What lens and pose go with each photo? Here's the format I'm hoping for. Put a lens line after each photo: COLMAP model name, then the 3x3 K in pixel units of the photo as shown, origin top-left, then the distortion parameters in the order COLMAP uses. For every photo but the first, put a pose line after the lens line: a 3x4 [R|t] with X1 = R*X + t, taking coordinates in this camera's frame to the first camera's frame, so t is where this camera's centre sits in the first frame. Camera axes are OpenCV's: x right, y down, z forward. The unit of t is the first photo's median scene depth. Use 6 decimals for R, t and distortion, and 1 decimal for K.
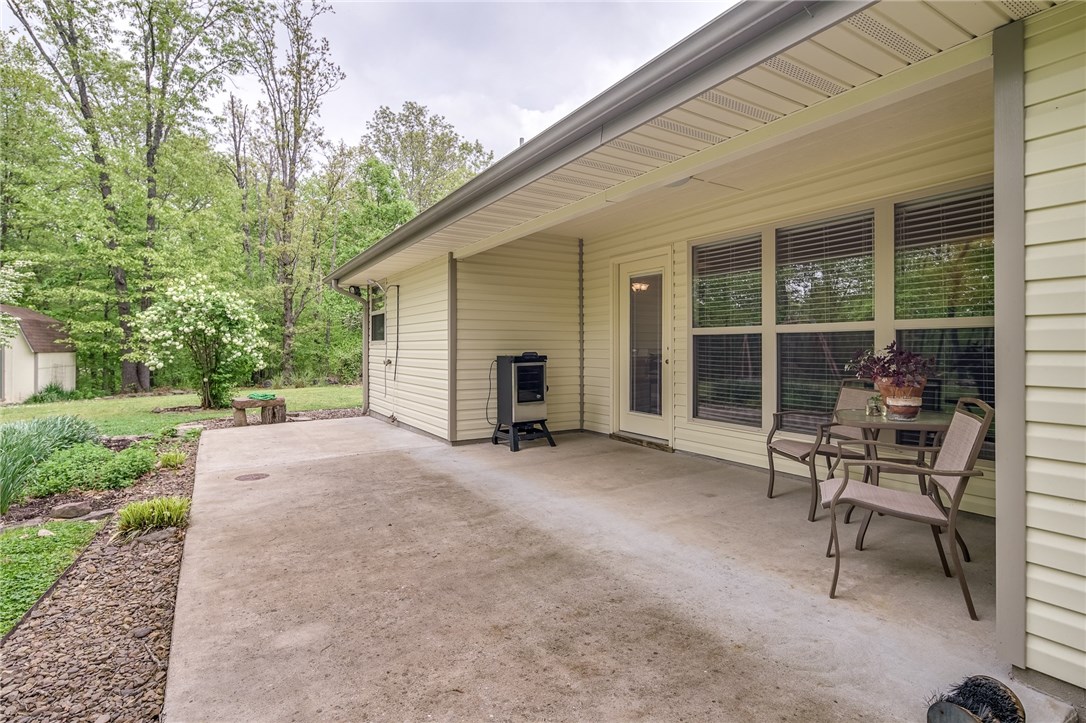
lens RADIAL K [[530.7, 0, 536.6], [0, 530.7, 350.0], [0, 0, 1]] dist [0.016023, -0.010890]
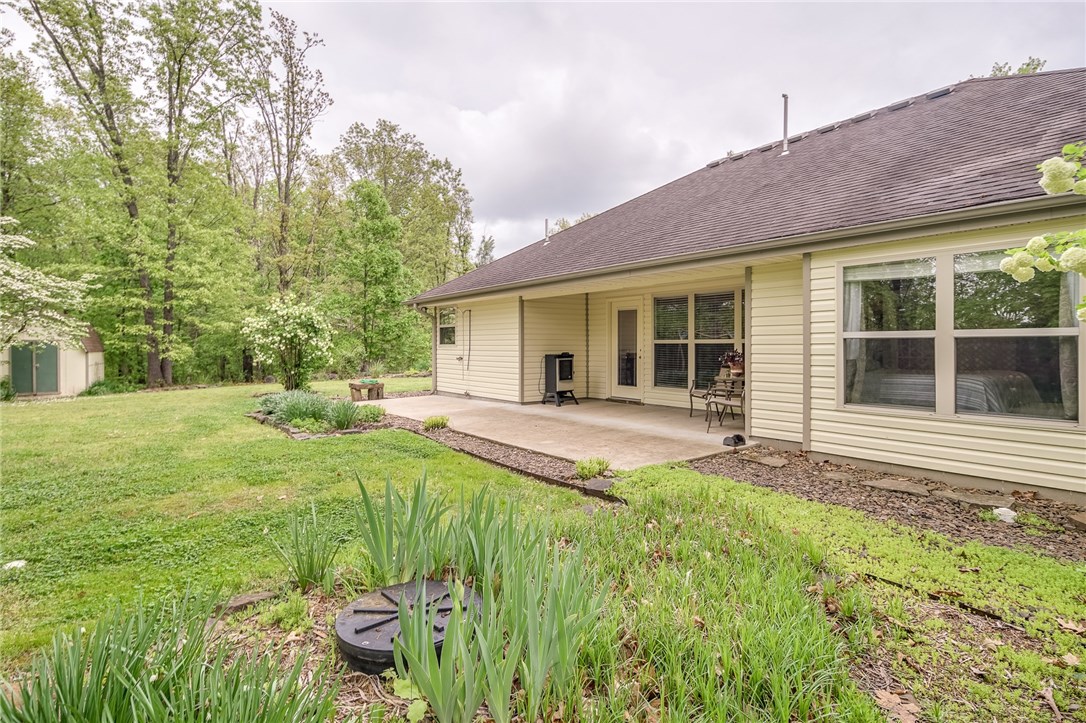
lens RADIAL K [[517.9, 0, 543.0], [0, 517.9, 361.5], [0, 0, 1]] dist [-0.001881, -0.000278]
pose [[0.993232, -0.003474, 0.116096, -0.247519], [0.000432, 0.999656, 0.026215, -0.009500], [-0.116147, -0.025988, 0.992892, -0.623348]]
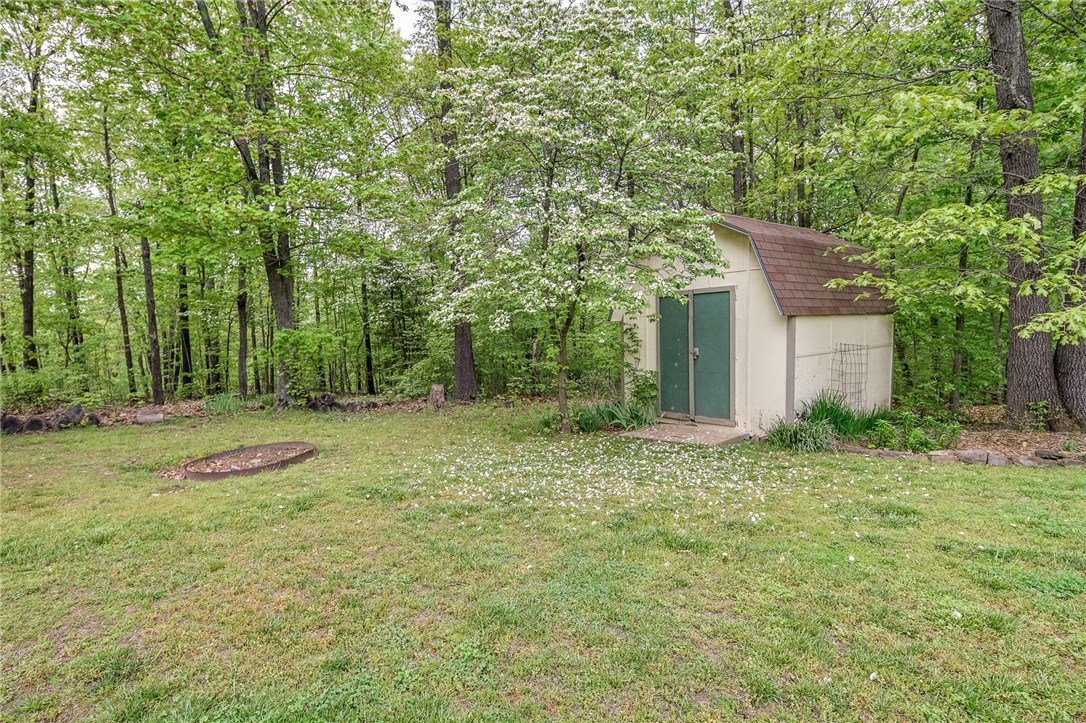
lens RADIAL K [[530.7, 0, 536.6], [0, 530.7, 350.0], [0, 0, 1]] dist [0.016023, -0.010890]
pose [[0.213645, 0.053517, -0.975444, -1.648644], [0.017772, 0.998120, 0.058654, 0.009691], [0.976750, -0.029867, 0.212292, 2.036488]]
